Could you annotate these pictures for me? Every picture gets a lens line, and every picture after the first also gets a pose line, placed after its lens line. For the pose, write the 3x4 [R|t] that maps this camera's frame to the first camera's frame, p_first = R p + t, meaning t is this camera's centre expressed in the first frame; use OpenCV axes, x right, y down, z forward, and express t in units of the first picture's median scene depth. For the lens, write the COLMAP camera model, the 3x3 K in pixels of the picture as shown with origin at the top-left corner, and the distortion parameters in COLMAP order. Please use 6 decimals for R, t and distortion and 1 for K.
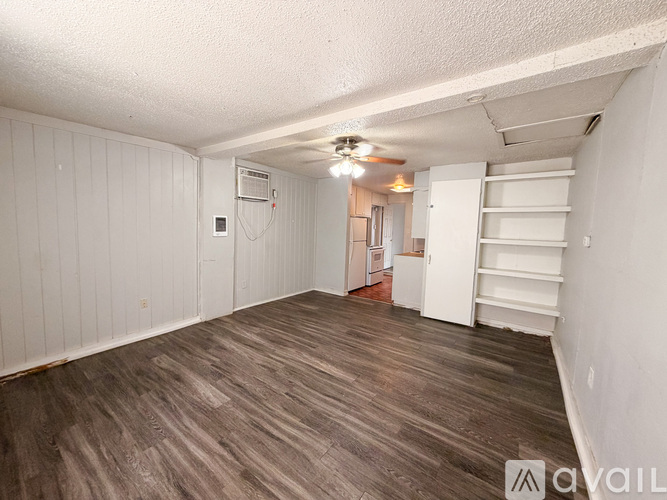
lens RADIAL K [[262.3, 0, 333.7], [0, 262.3, 248.1], [0, 0, 1]] dist [-0.002183, -0.000124]
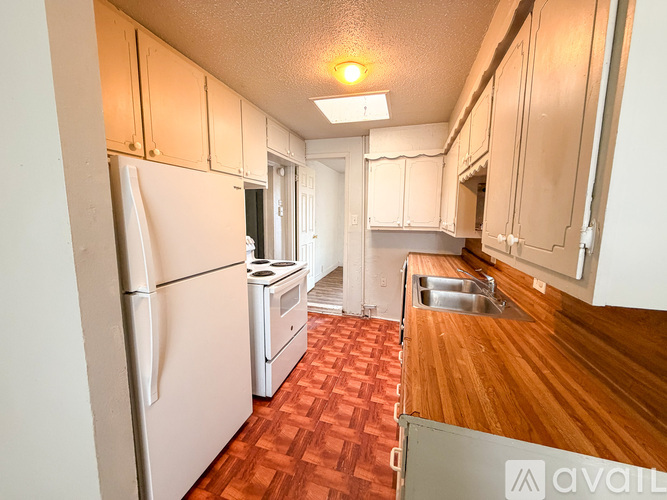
lens RADIAL K [[262.3, 0, 333.6], [0, 262.3, 247.4], [0, 0, 1]] dist [-0.002183, -0.000124]
pose [[0.945952, -0.068770, 0.316932, 0.101849], [0.052389, 0.996827, 0.059932, -0.045460], [-0.320048, -0.040089, 0.946553, 0.577241]]
